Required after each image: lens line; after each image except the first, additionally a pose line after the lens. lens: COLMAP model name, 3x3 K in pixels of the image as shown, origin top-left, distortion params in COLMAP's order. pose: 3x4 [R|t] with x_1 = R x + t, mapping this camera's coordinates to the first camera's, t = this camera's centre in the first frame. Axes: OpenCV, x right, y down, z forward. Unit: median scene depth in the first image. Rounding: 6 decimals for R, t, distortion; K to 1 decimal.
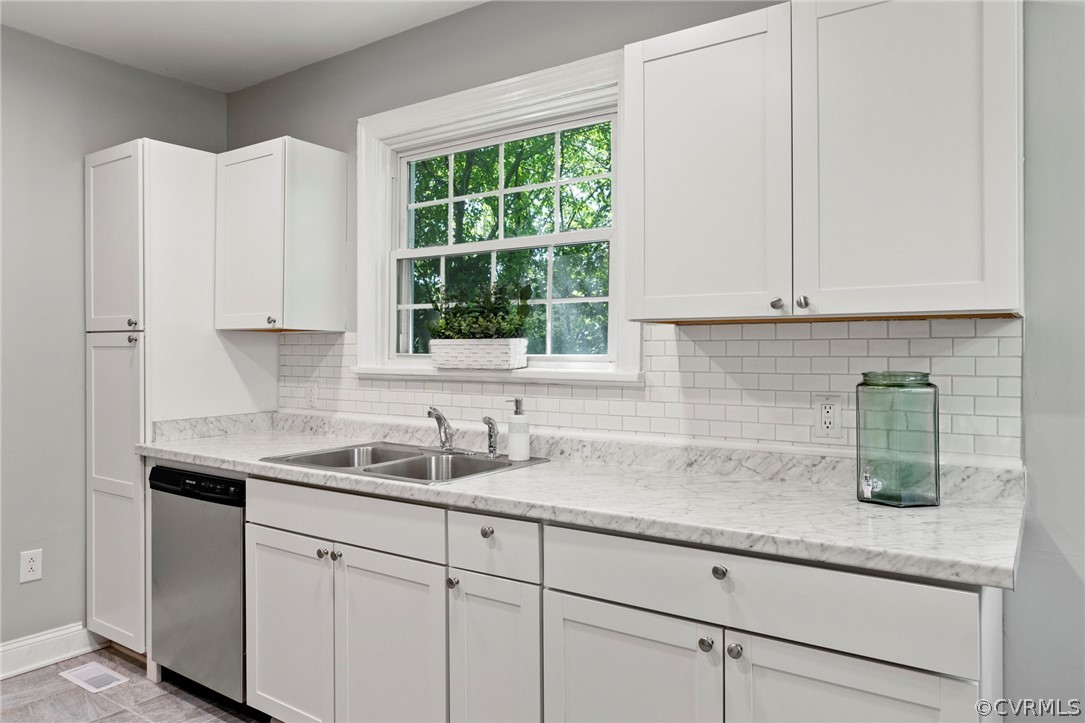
lens RADIAL K [[727.9, 0, 532.2], [0, 727.9, 361.3], [0, 0, 1]] dist [0.000212, -0.003226]
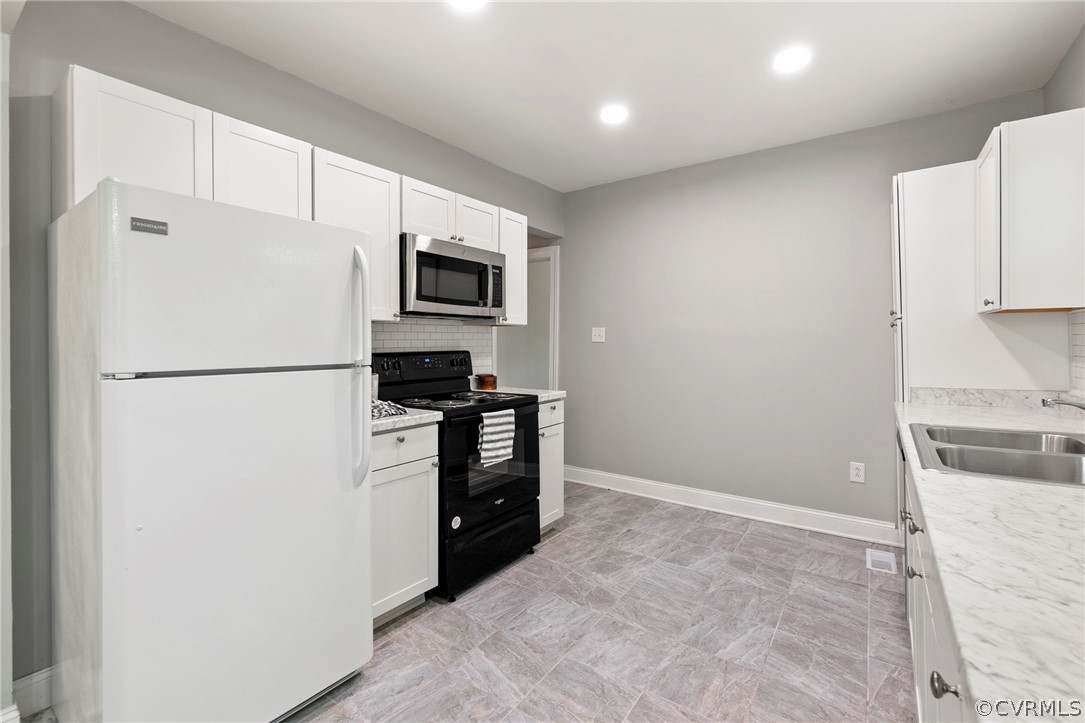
lens RADIAL K [[472.2, 0, 546.6], [0, 472.2, 349.6], [0, 0, 1]] dist [-0.005334, 0.000399]
pose [[-0.001687, 0.013342, -0.999910, 0.345953], [0.001894, 0.999909, 0.013338, 0.002677], [0.999997, -0.001871, -0.001712, 0.364275]]
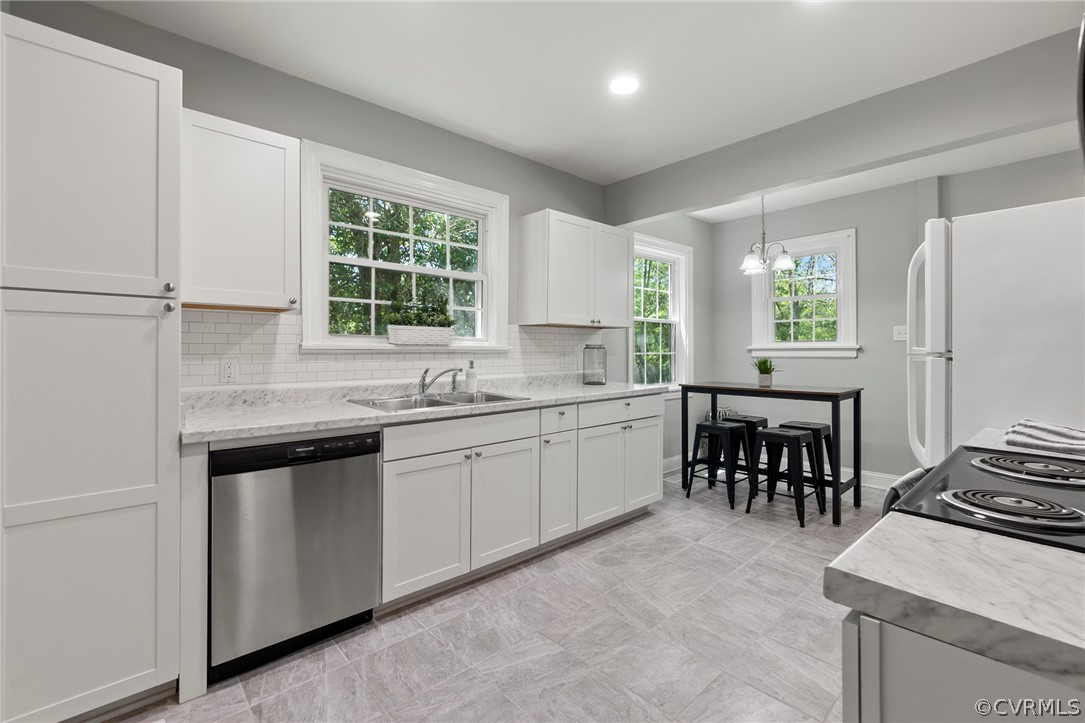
lens RADIAL K [[472.2, 0, 537.4], [0, 472.2, 359.1], [0, 0, 1]] dist [-0.005334, 0.000399]
pose [[0.231398, -0.024286, 0.972556, -1.025304], [0.005940, 0.999705, 0.023551, 0.018524], [-0.972841, 0.000327, 0.231474, 0.489173]]
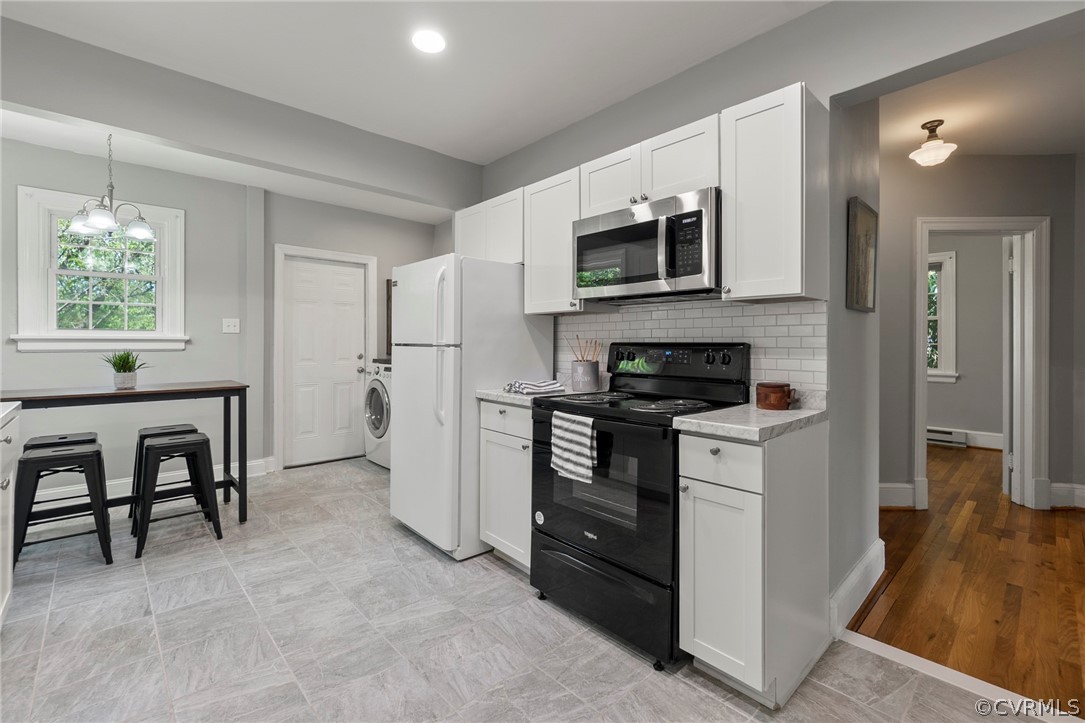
lens RADIAL K [[472.2, 0, 542.1], [0, 472.2, 348.2], [0, 0, 1]] dist [-0.005334, 0.000399]
pose [[-0.976976, -0.012208, 0.213002, -0.664849], [-0.009699, 0.999871, 0.012819, 0.022684], [-0.213131, 0.010457, -0.976968, 0.983613]]
